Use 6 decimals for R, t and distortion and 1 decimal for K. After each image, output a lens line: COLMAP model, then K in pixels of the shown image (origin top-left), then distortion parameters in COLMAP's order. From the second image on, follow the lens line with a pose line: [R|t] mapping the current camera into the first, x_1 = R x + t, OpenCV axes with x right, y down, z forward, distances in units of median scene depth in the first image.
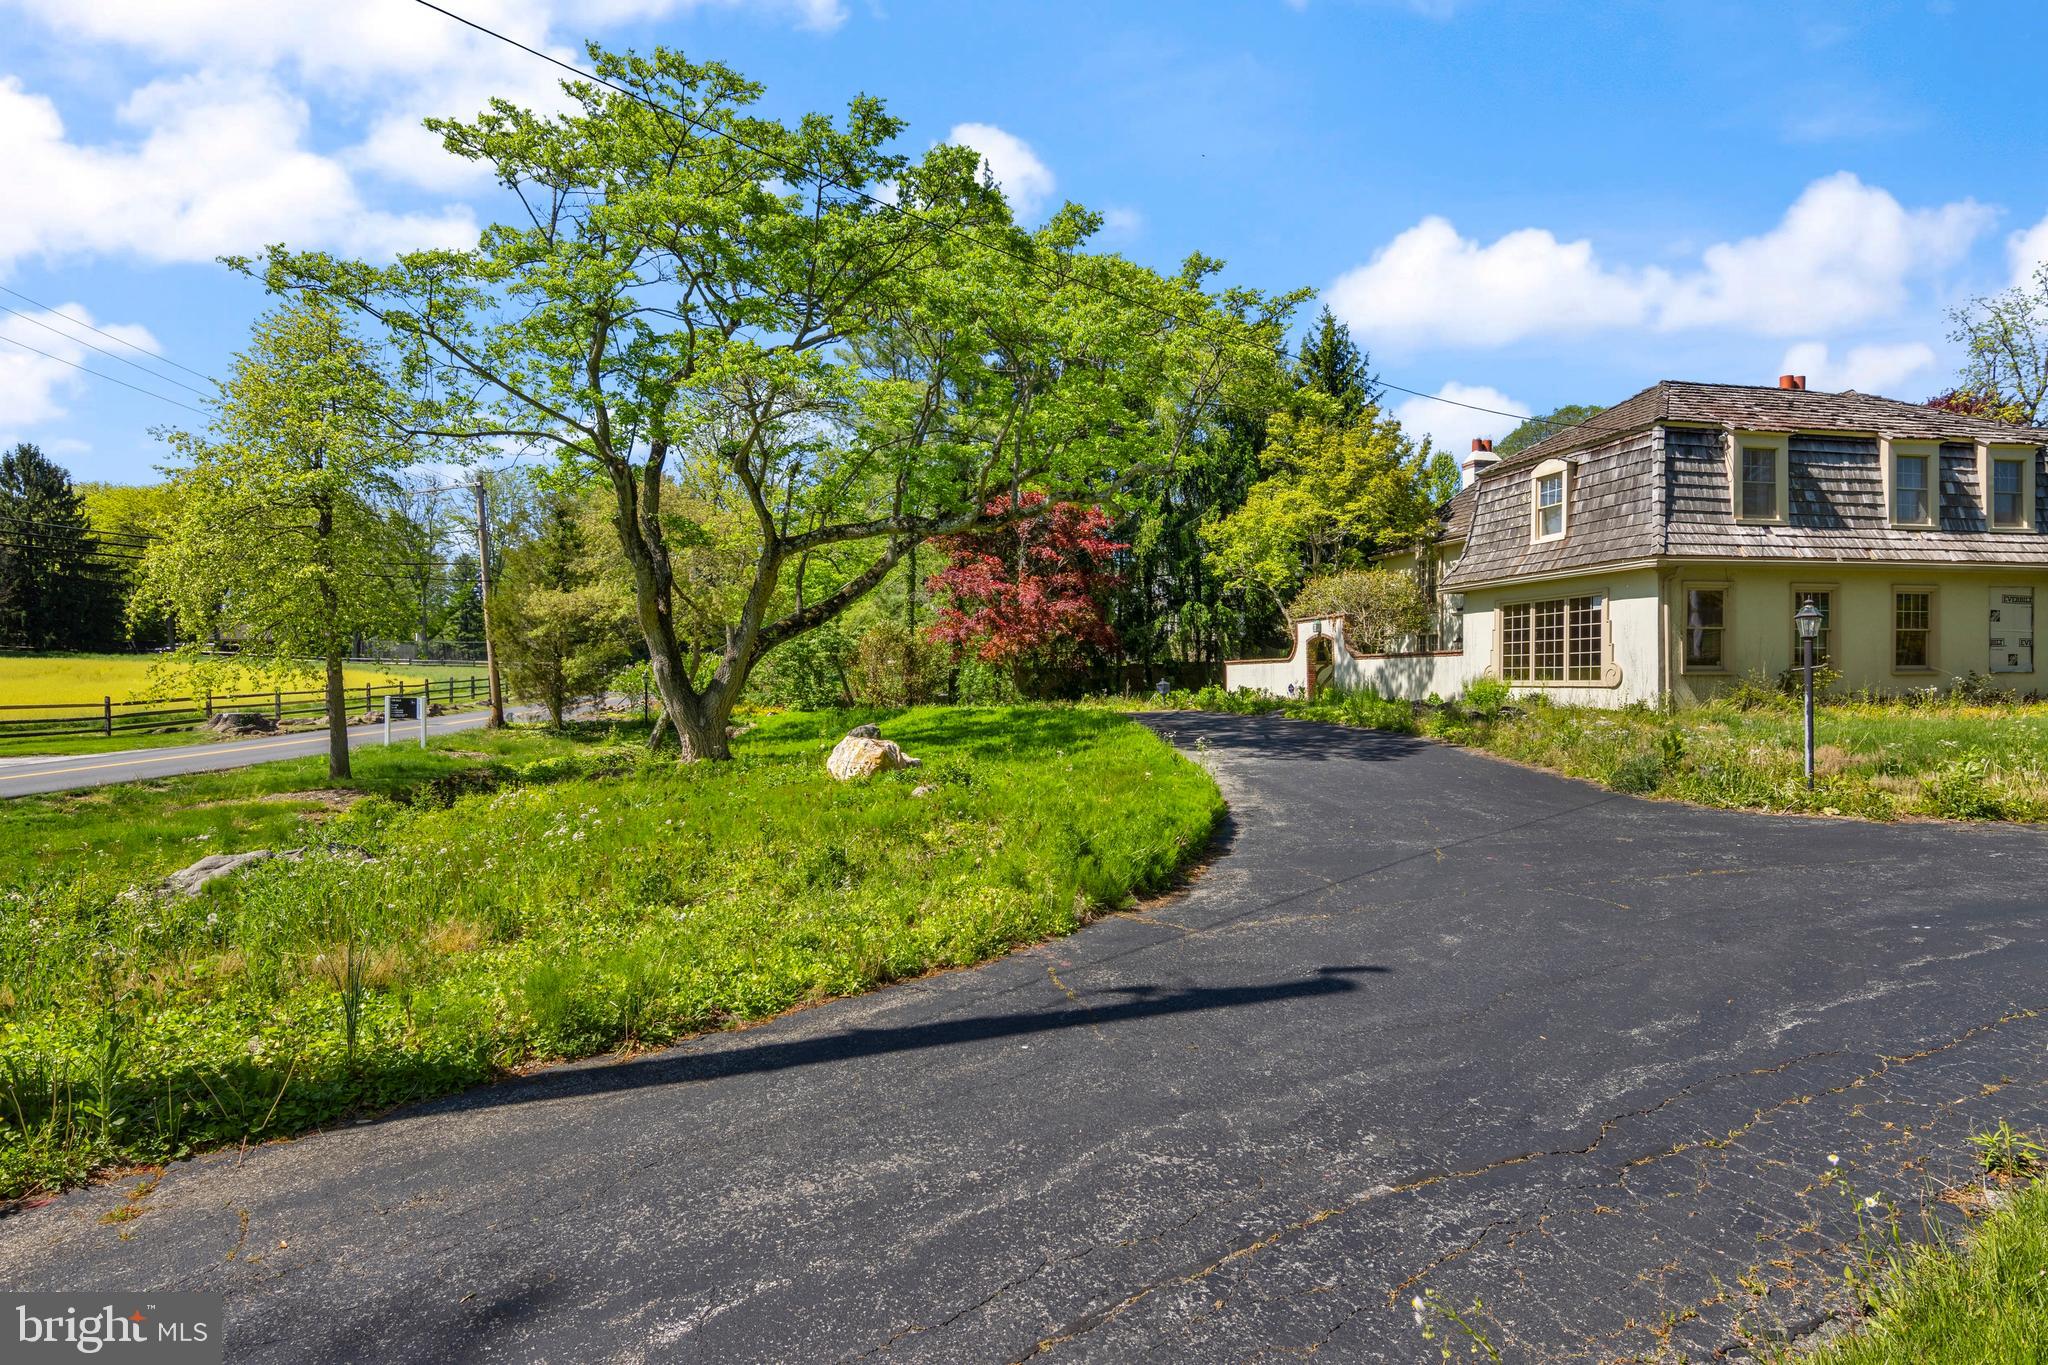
lens RADIAL K [[1041.3, 0, 1024.2], [0, 1041.3, 688.5], [0, 0, 1]] dist [0.012840, -0.002386]
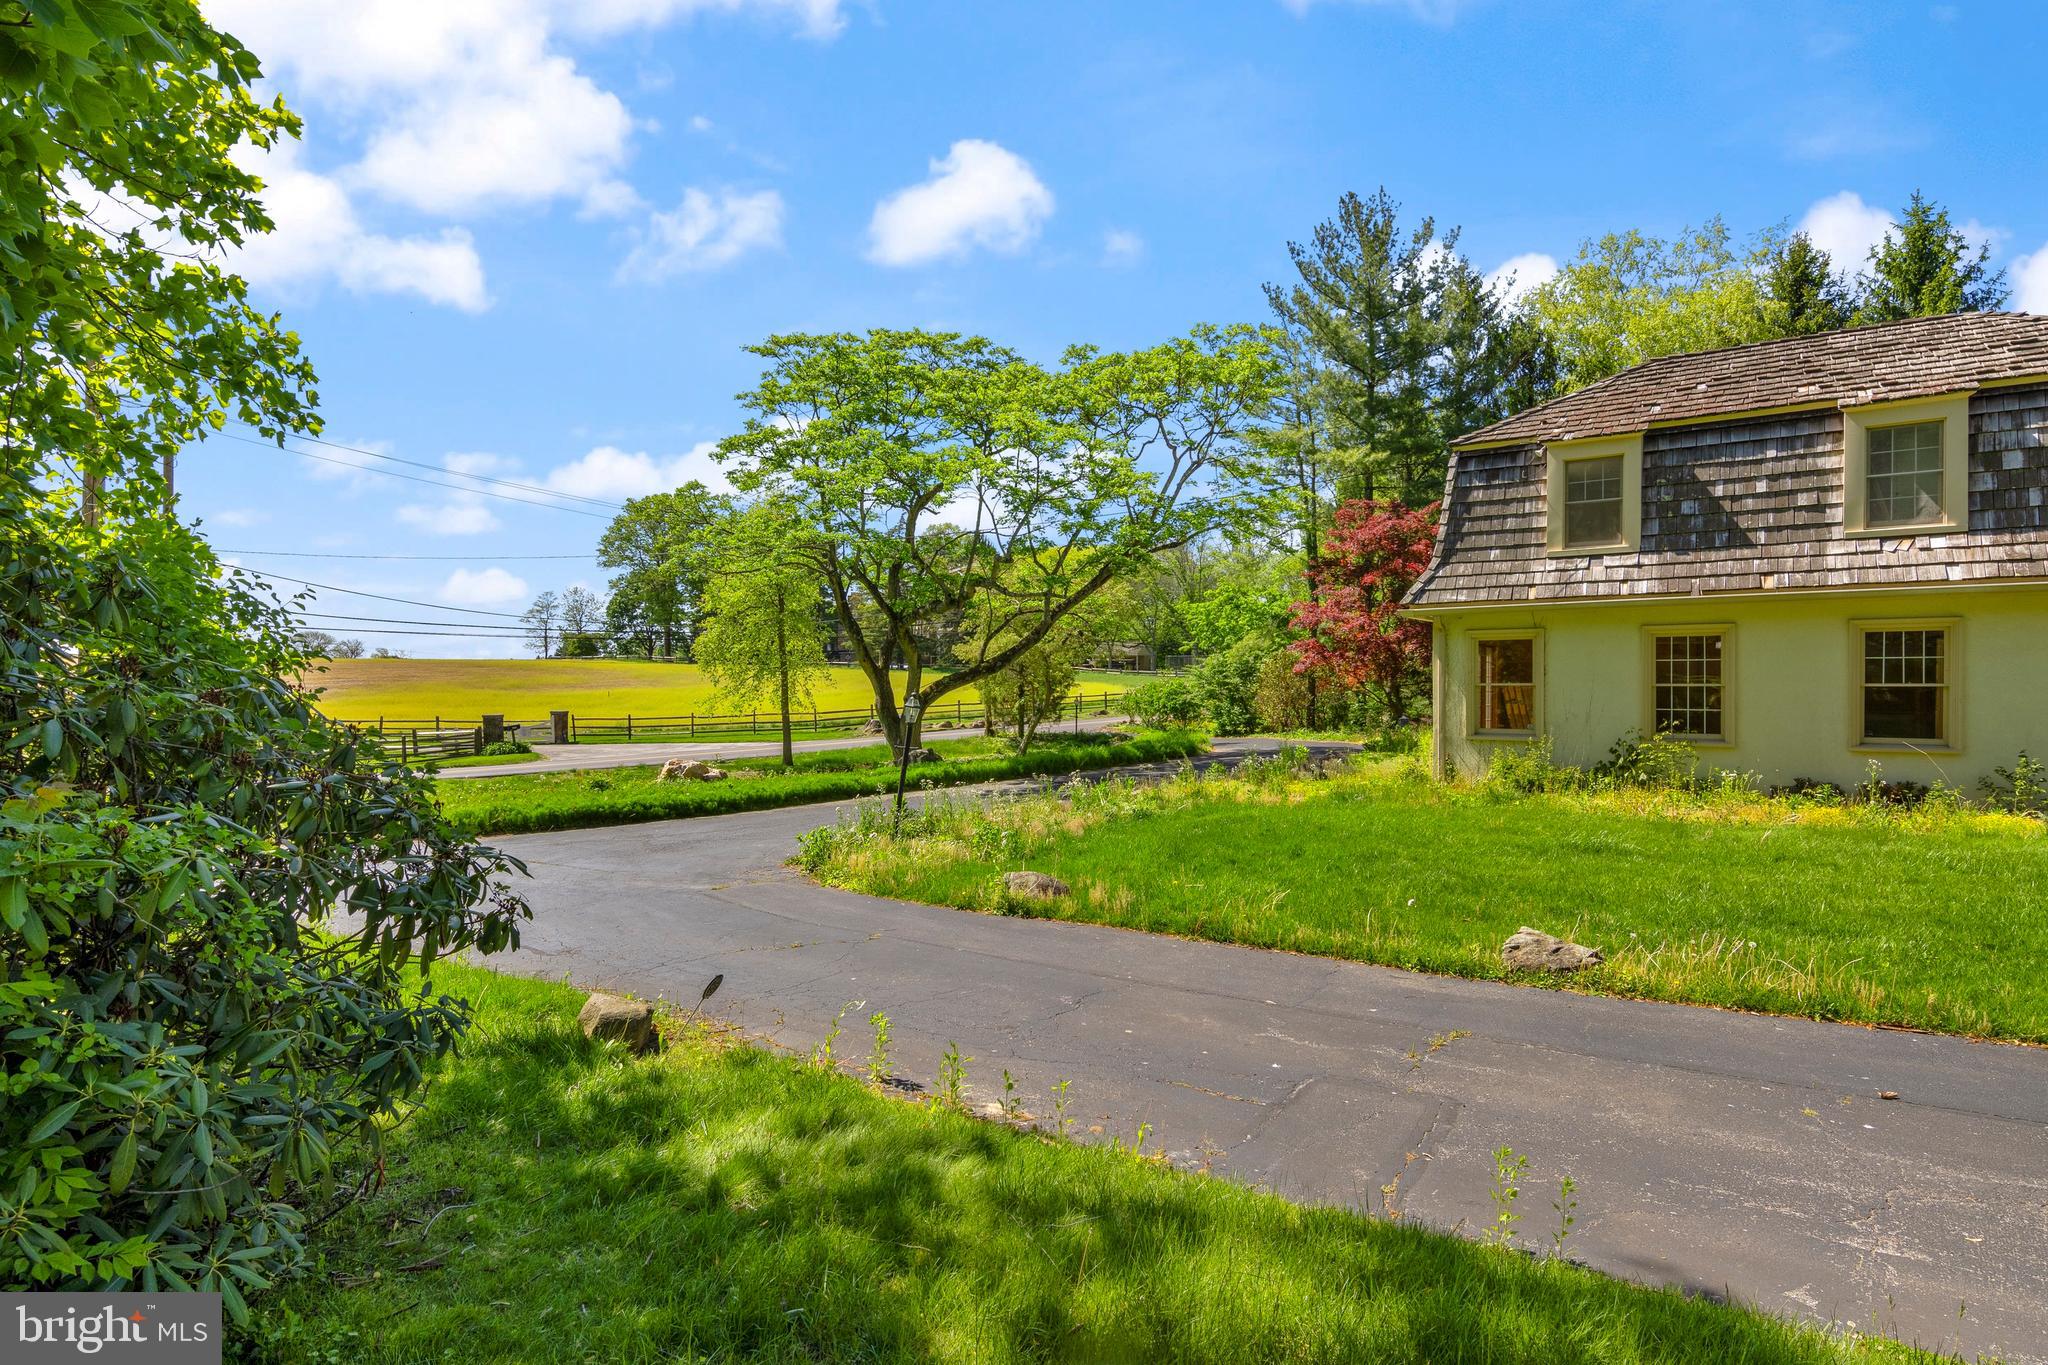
lens RADIAL K [[1060.5, 0, 965.9], [0, 1060.5, 688.5], [0, 0, 1]] dist [-0.017878, 0.000029]
pose [[0.674670, -0.000065, -0.738119, 0.897556], [-0.002311, 0.999995, -0.002201, -0.047424], [0.738116, 0.003191, 0.674667, 0.099537]]
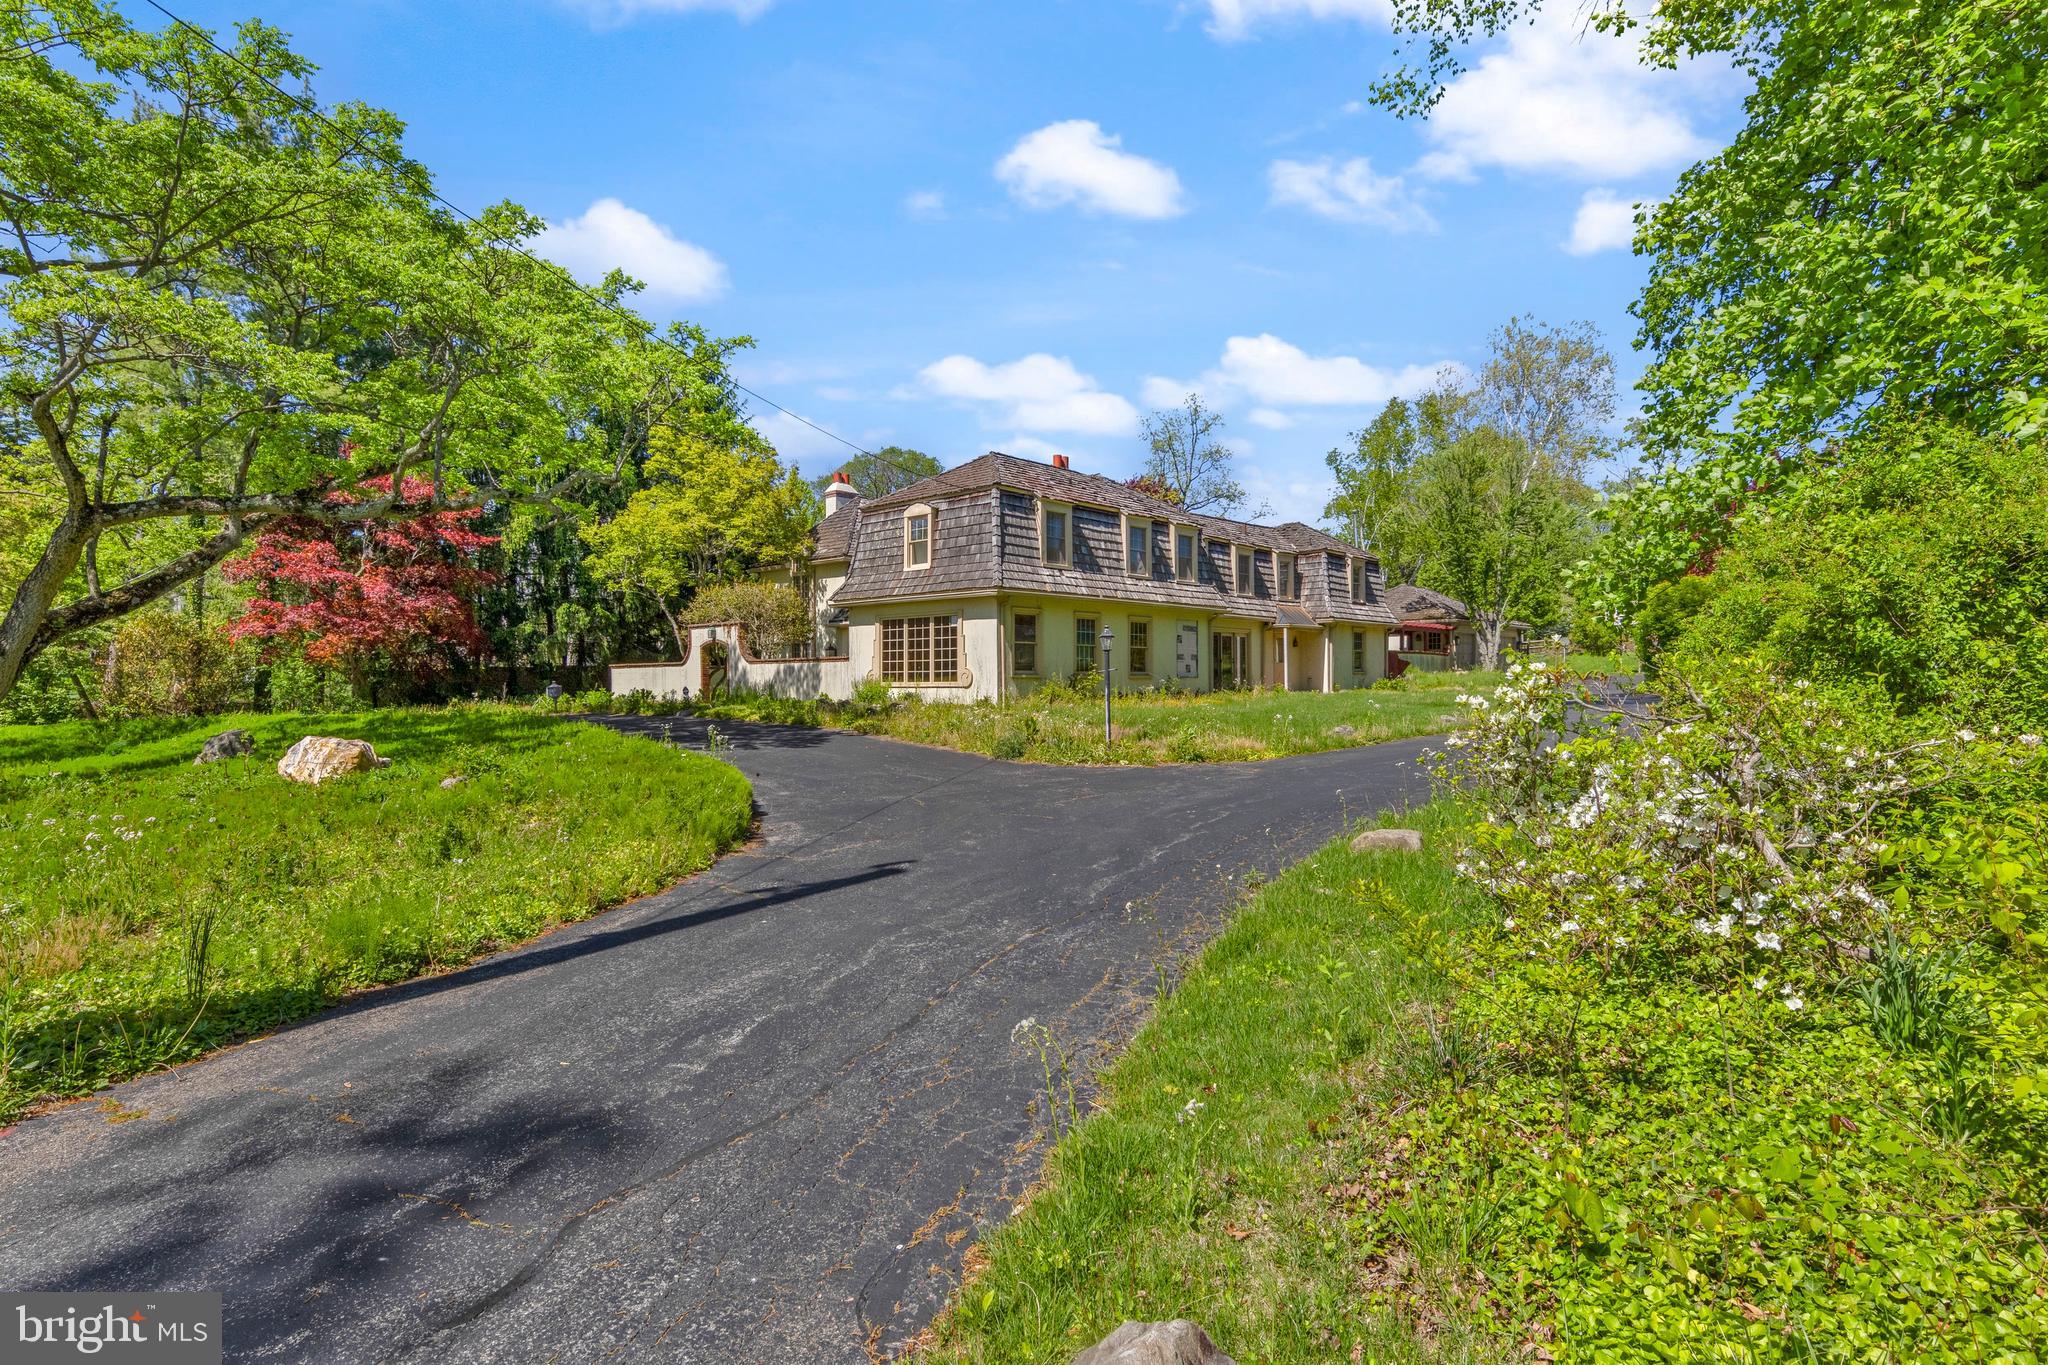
lens RADIAL K [[1041.3, 0, 1024.2], [0, 1041.3, 688.5], [0, 0, 1]] dist [0.012840, -0.002386]
pose [[0.815592, -0.002247, 0.578623, -0.112080], [0.006058, 0.999971, -0.004656, 0.006606], [-0.578596, 0.007302, 0.815582, -0.079357]]
